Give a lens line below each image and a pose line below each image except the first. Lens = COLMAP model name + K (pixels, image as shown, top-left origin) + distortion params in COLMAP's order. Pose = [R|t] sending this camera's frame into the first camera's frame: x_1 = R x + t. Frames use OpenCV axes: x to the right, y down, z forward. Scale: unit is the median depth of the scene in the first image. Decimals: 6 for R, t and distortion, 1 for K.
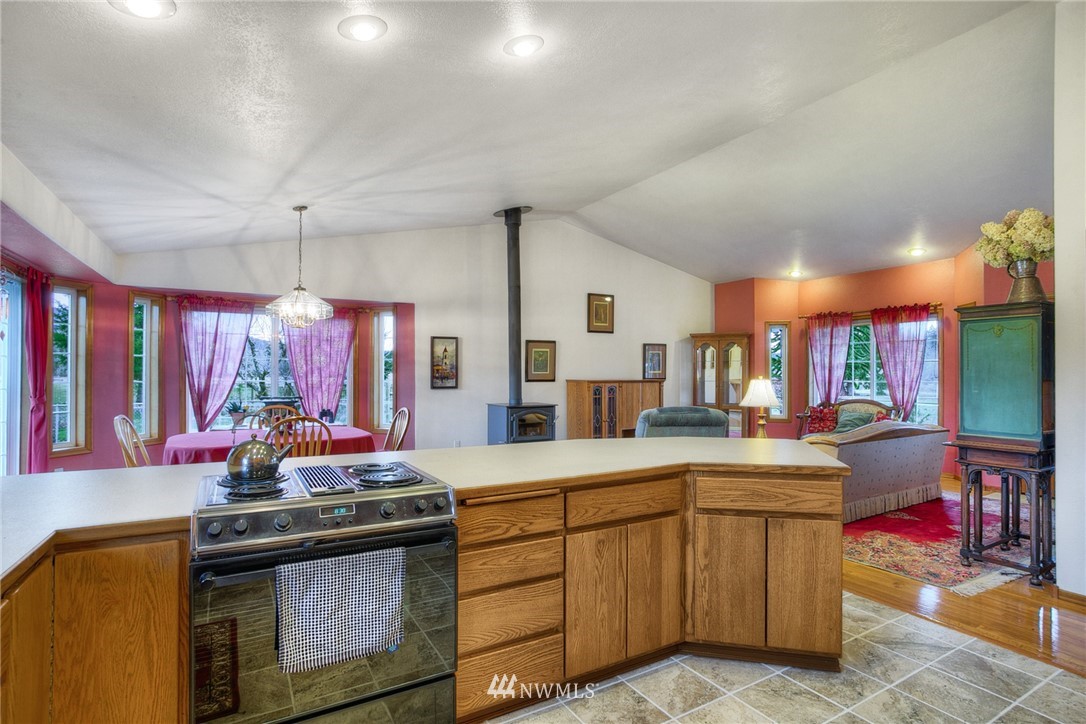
lens RADIAL K [[538.3, 0, 570.0], [0, 538.3, 373.4], [0, 0, 1]] dist [-0.012684, 0.005268]
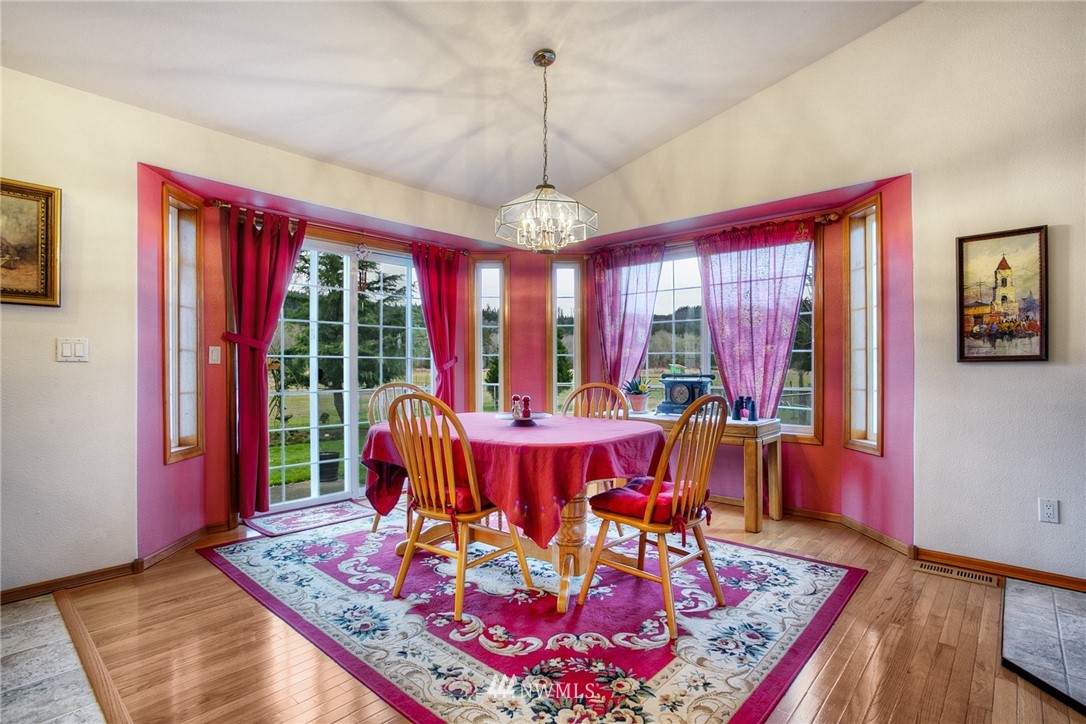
lens RADIAL K [[538.3, 0, 546.3], [0, 538.3, 367.7], [0, 0, 1]] dist [-0.012684, 0.005268]
pose [[0.279799, -0.006402, -0.960037, 0.063038], [0.005800, 0.999971, -0.004978, 0.038525], [0.960041, -0.004176, 0.279828, 0.667257]]
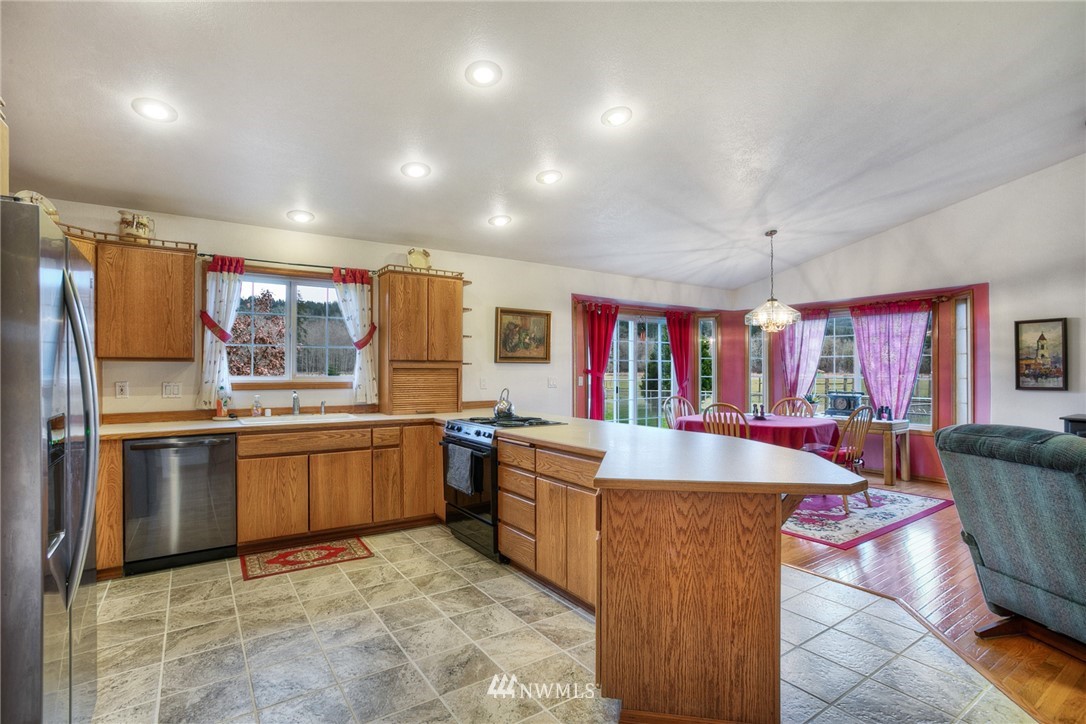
lens RADIAL K [[538.3, 0, 535.0], [0, 538.3, 369.1], [0, 0, 1]] dist [-0.012684, 0.005268]
pose [[0.050658, -0.006075, -0.998698, 0.539381], [0.002379, 0.999979, -0.005962, 0.002390], [0.998713, -0.002074, 0.050672, 0.328358]]
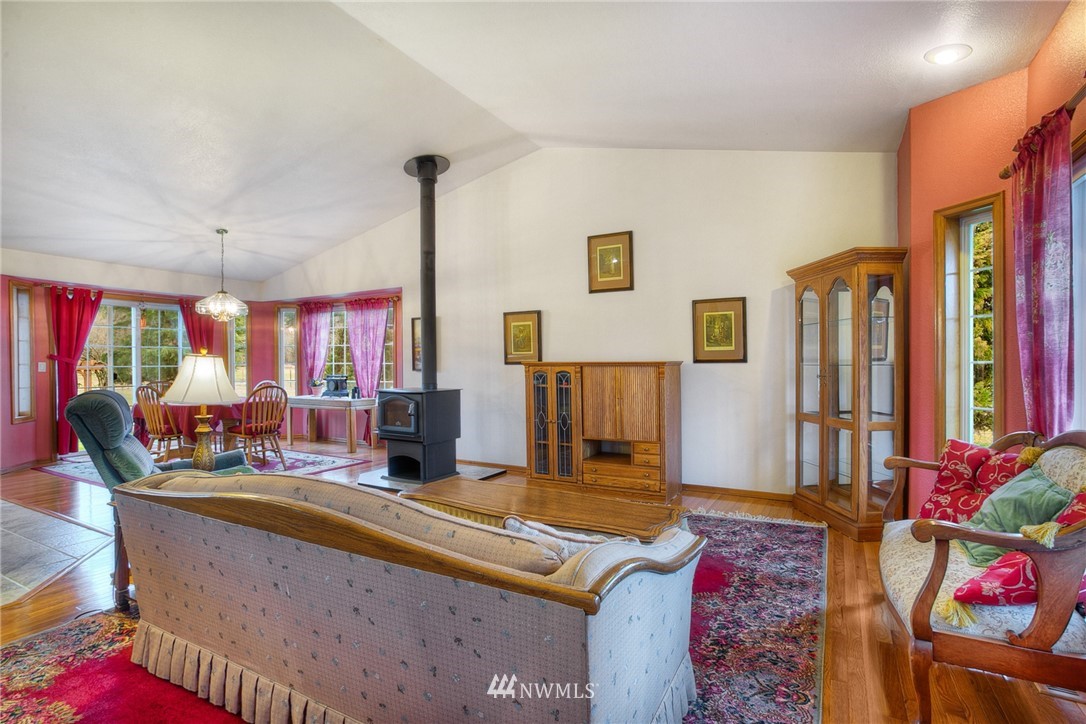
lens RADIAL K [[538.3, 0, 567.0], [0, 538.3, 365.8], [0, 0, 1]] dist [-0.012684, 0.005268]
pose [[0.492067, 0.000784, -0.870557, 0.858813], [0.005556, 0.999976, 0.004041, 0.018920], [0.870540, -0.006826, 0.492051, 0.874820]]
